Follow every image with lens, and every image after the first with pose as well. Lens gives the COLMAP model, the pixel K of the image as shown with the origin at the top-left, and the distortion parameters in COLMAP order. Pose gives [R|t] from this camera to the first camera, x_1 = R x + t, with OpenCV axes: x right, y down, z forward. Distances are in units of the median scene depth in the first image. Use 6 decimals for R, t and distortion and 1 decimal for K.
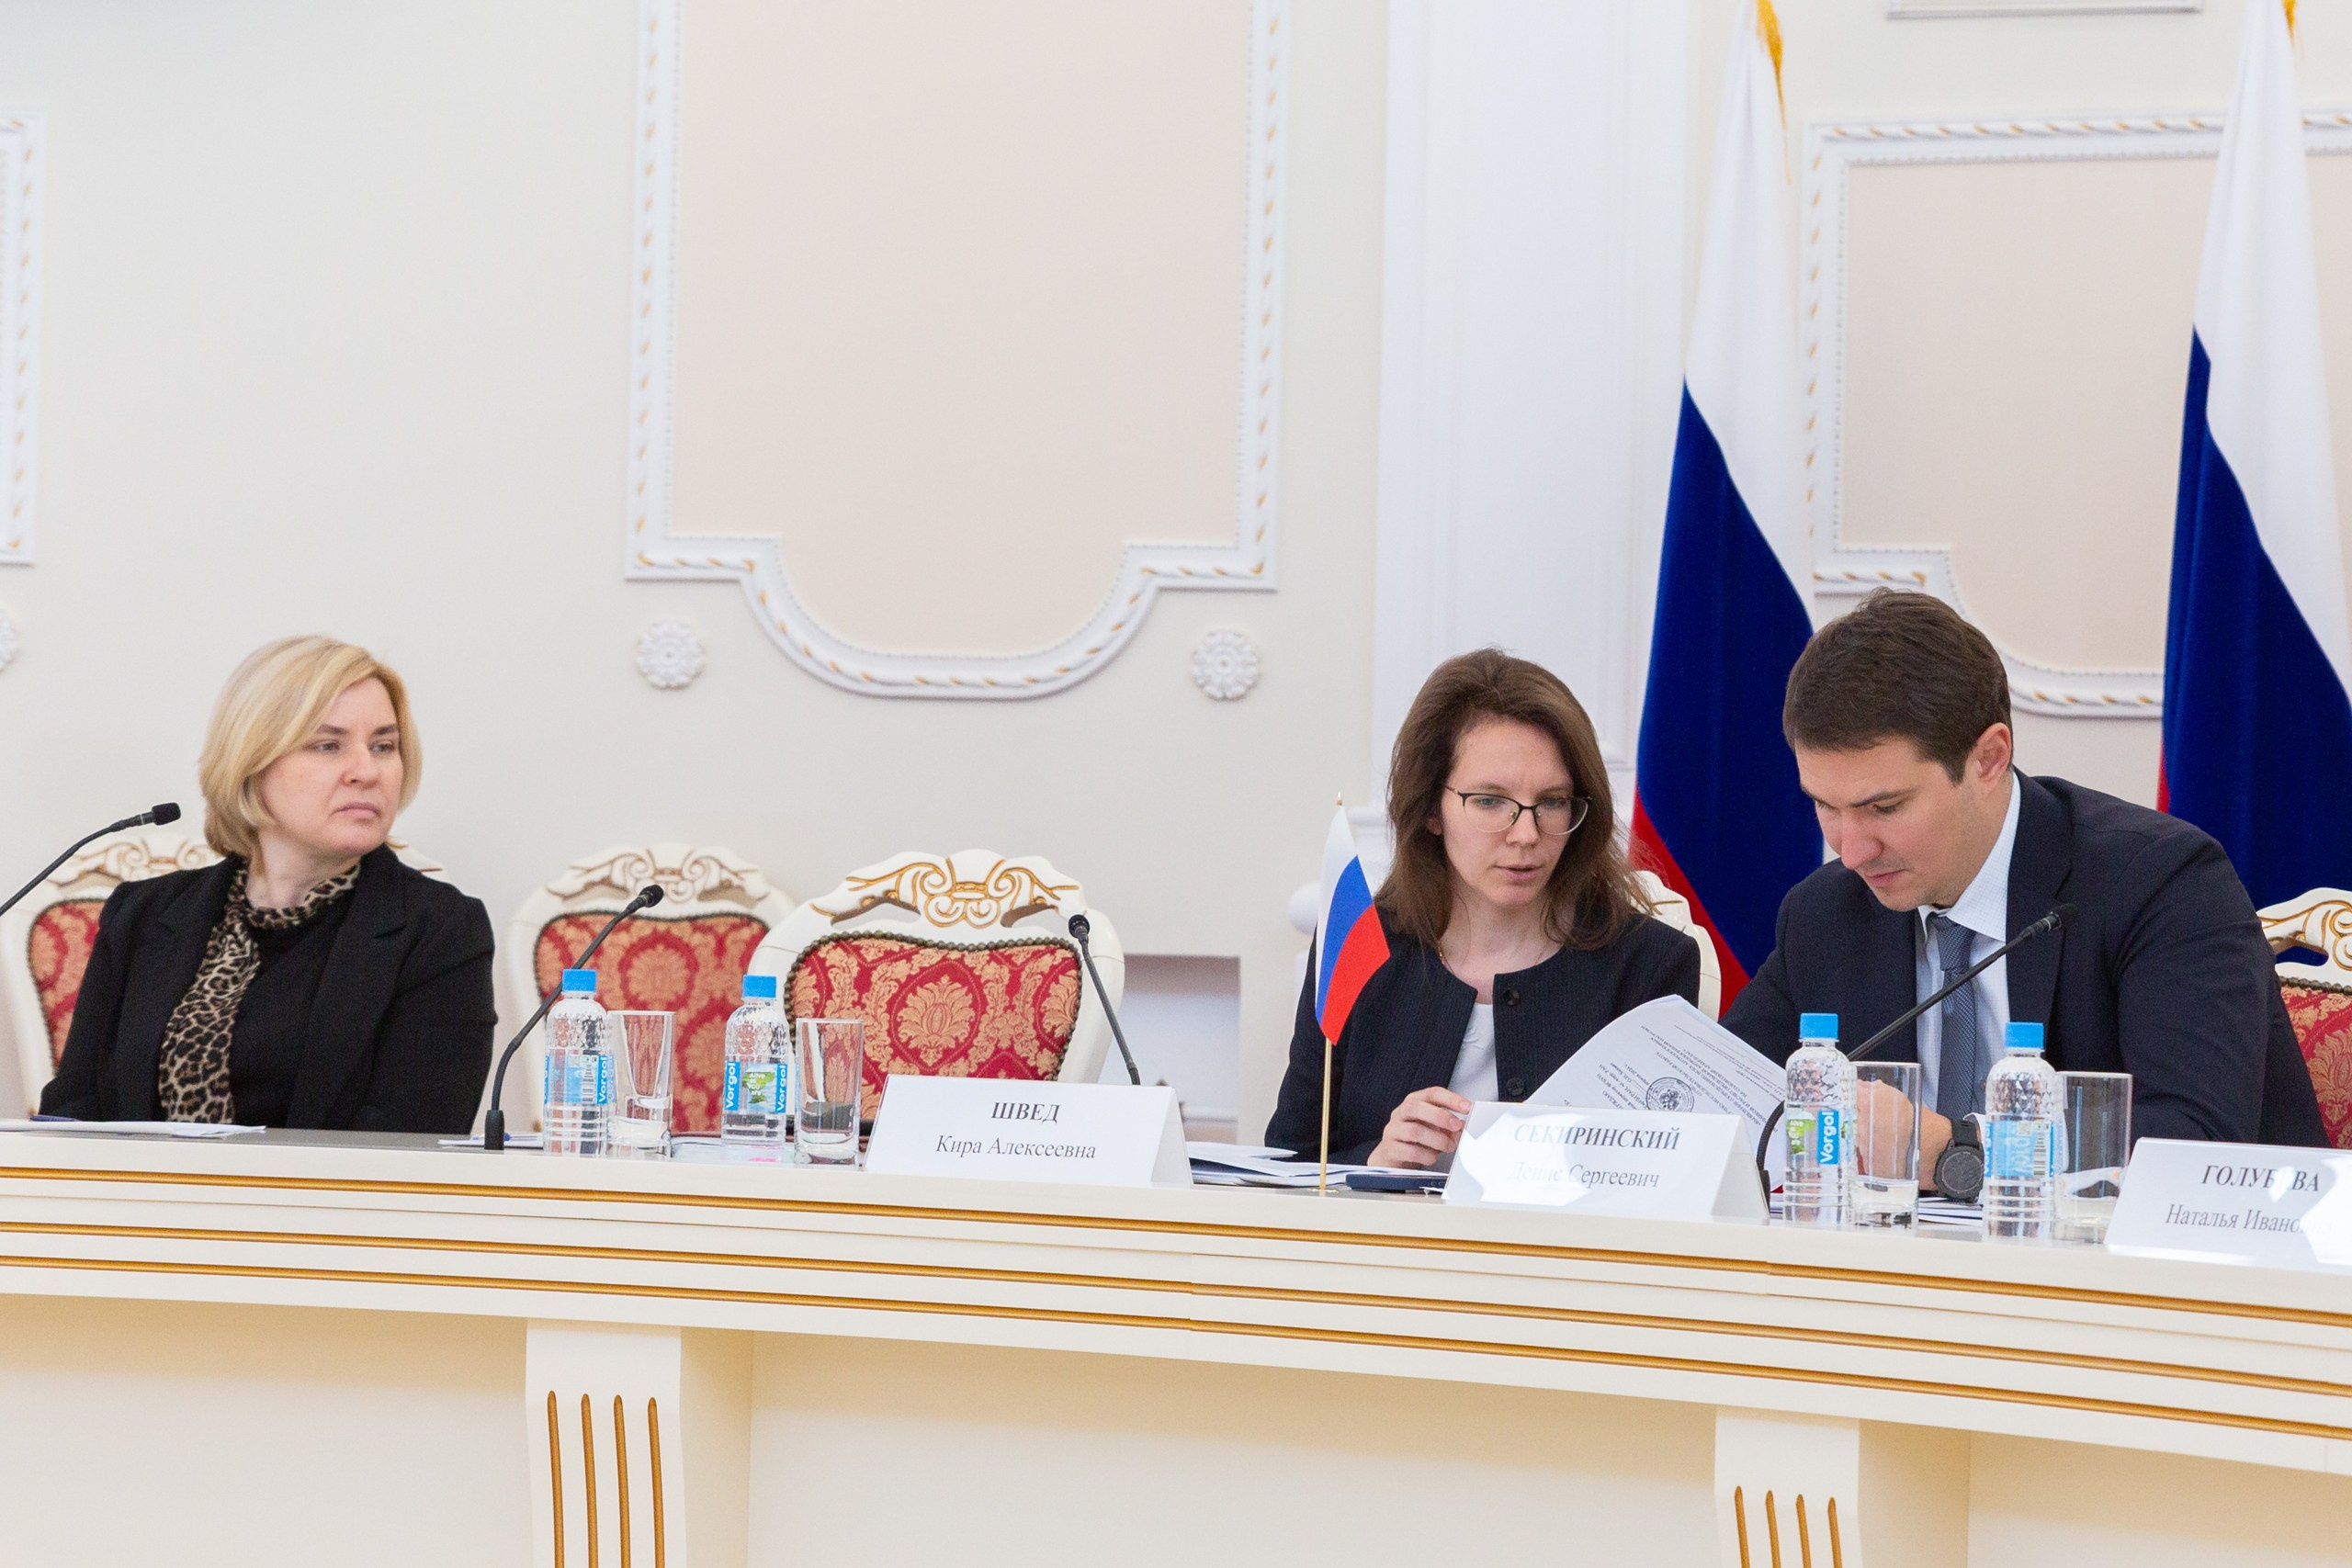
lens RADIAL K [[4730.5, 0, 1175.9], [0, 4730.5, 856.1], [0, 0, 1]] dist [0.011428, 0.095180]
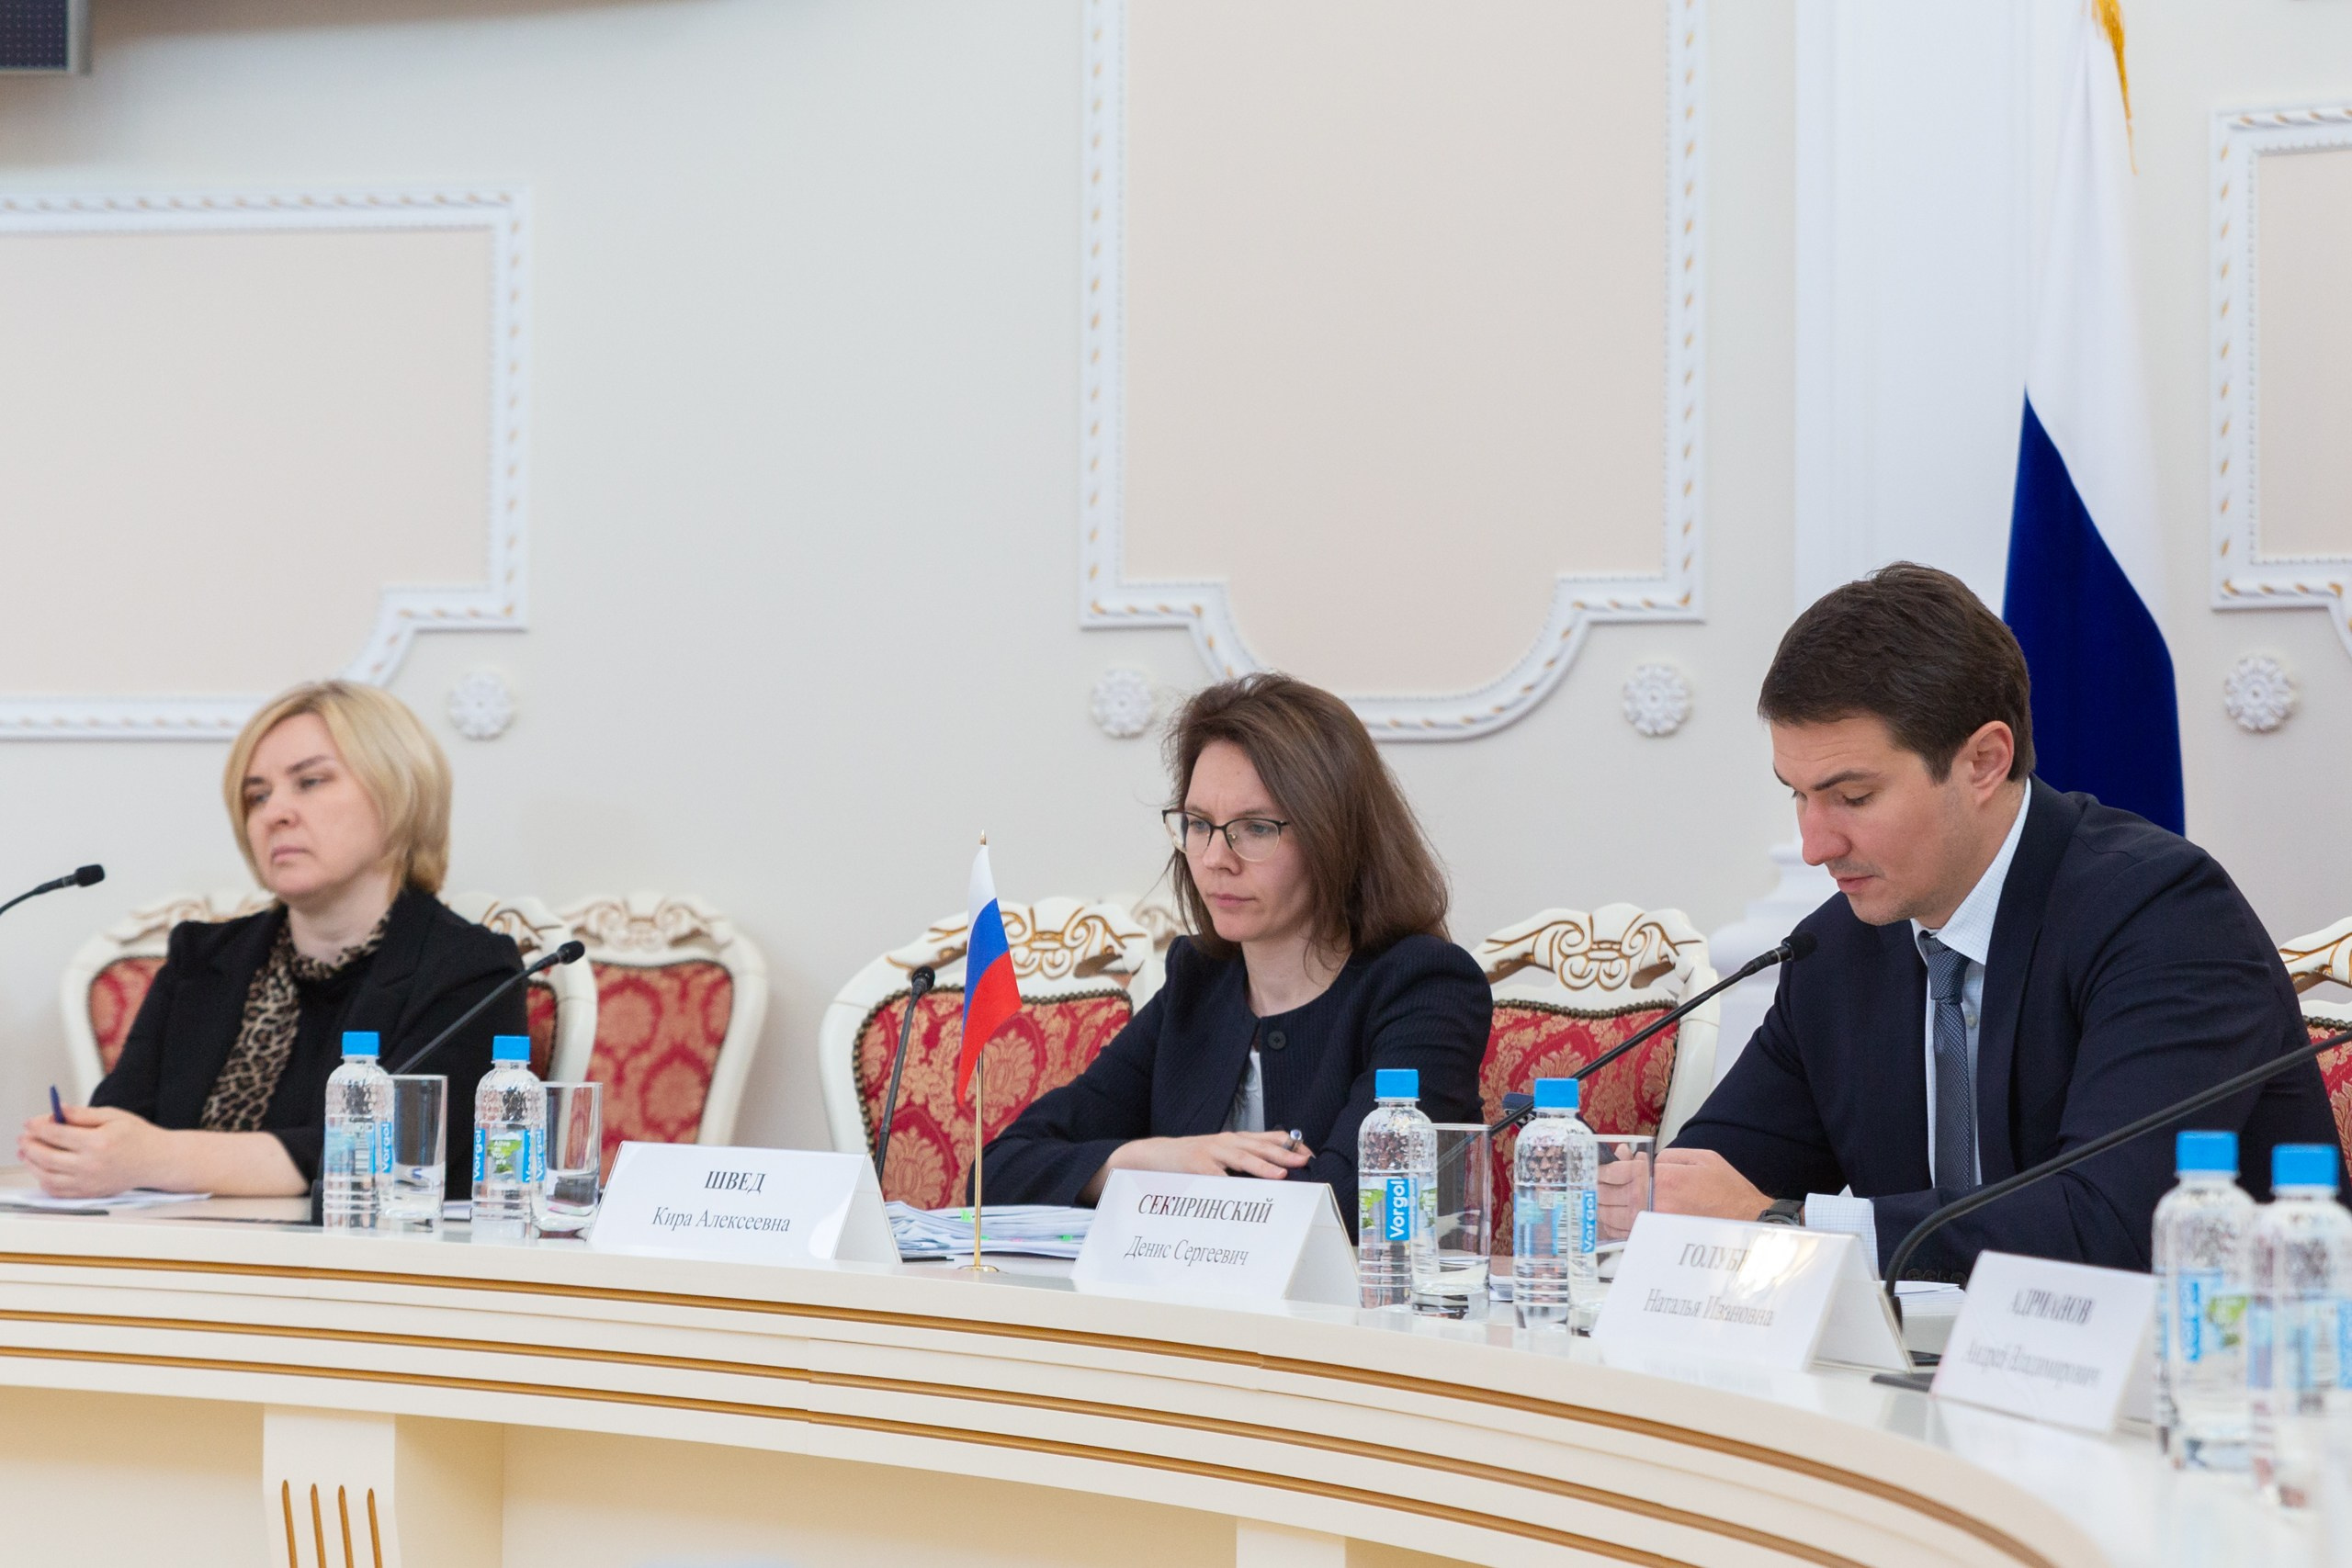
lens RADIAL K [[4697.6, 0, 1176.0], [0, 4697.6, 784.0], [0, 0, 1]] dist [0.039113, -0.471457]
pose [[0.985116, -0.020903, -0.170617, 0.098841], [0.016579, 0.999505, -0.026727, 0.001060], [0.171091, 0.023501, 0.984975, 0.049579]]
